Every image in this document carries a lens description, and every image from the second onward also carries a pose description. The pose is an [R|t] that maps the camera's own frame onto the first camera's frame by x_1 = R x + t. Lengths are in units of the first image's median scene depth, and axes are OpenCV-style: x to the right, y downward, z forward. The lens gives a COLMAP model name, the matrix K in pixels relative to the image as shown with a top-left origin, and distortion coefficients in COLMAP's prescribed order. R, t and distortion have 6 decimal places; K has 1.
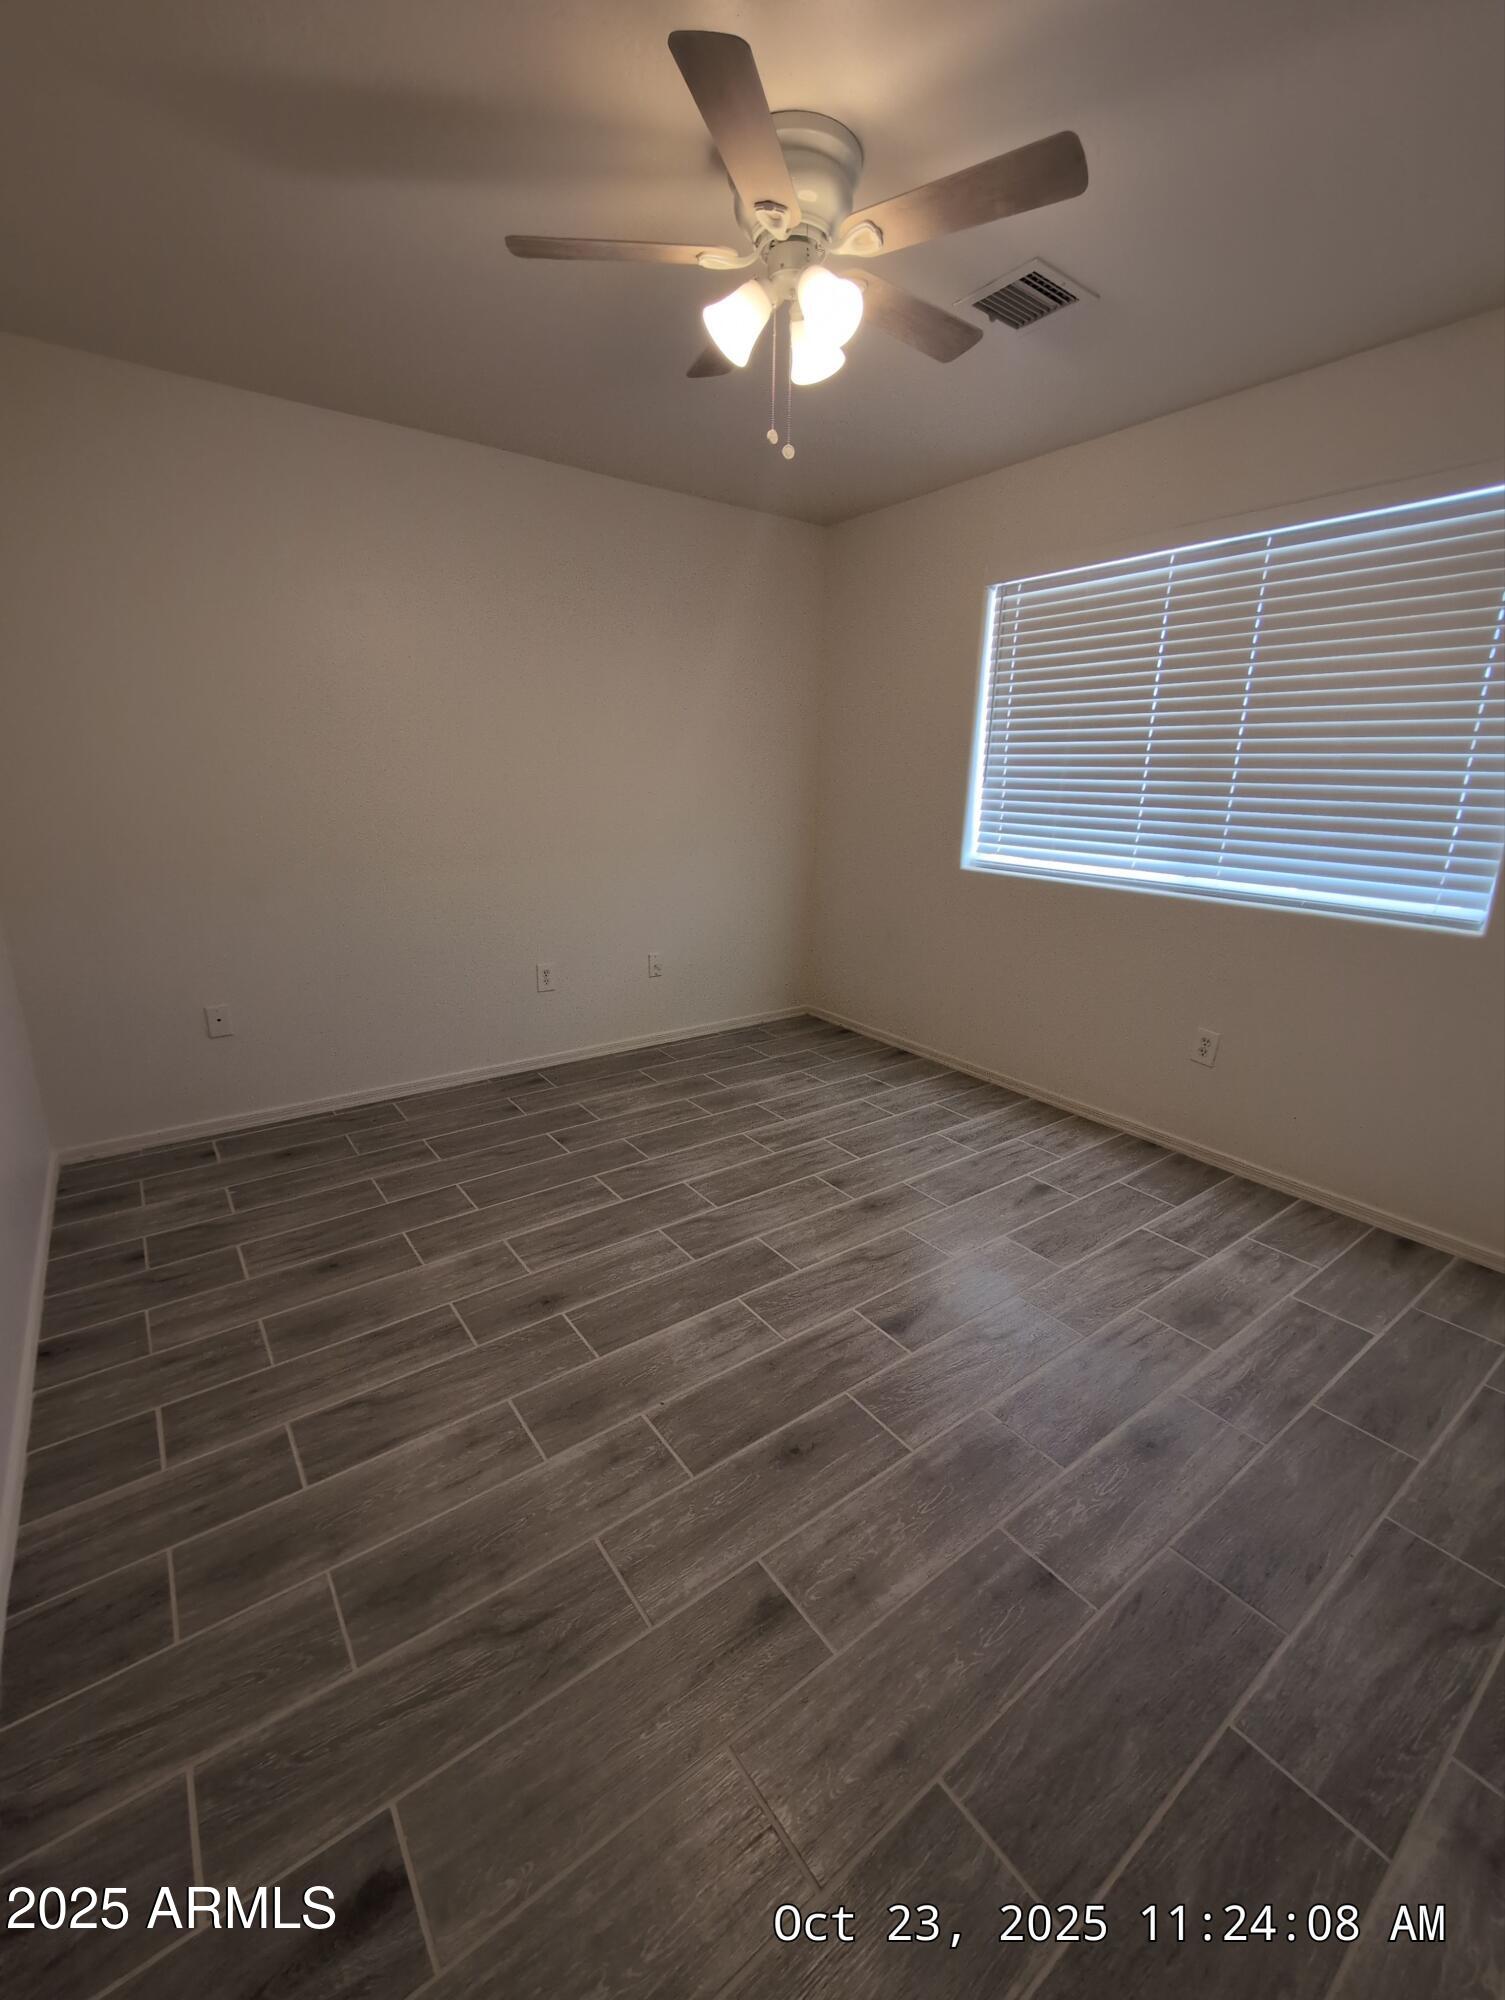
lens RADIAL K [[840.5, 0, 764.4], [0, 840.5, 992.2], [0, 0, 1]] dist [0.000134, -0.000872]
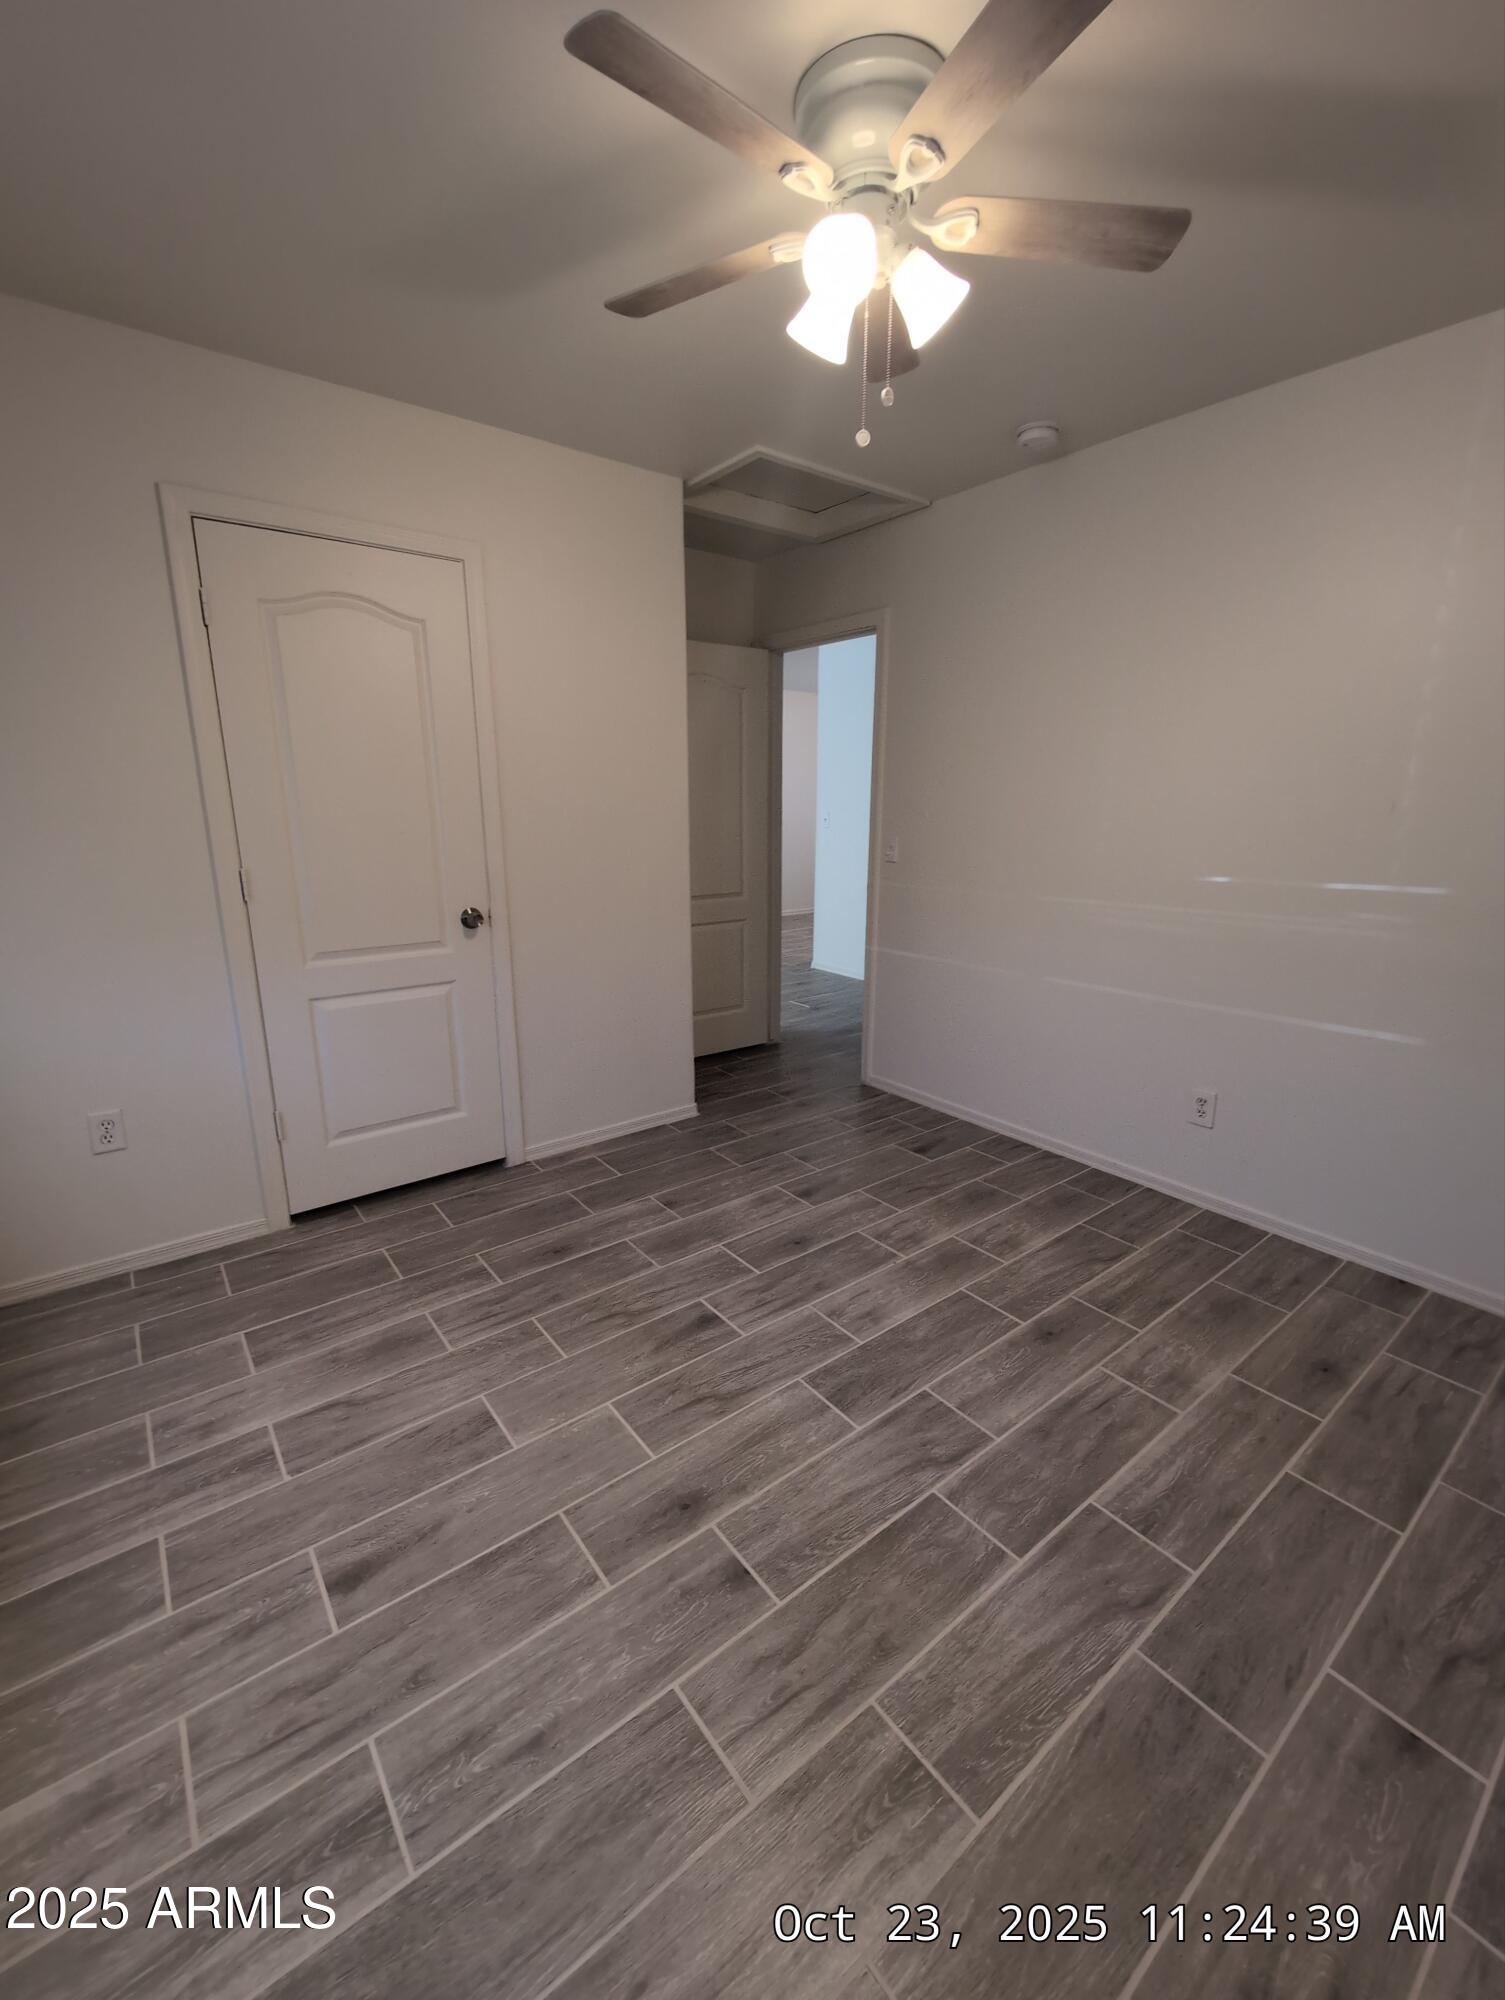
lens RADIAL K [[840.5, 0, 764.4], [0, 840.5, 992.2], [0, 0, 1]] dist [0.000134, -0.000872]
pose [[-0.999439, -0.013059, -0.030827, 0.110683], [-0.025869, 0.885715, 0.463509, -0.422384], [0.021251, 0.464047, -0.885556, 1.588116]]
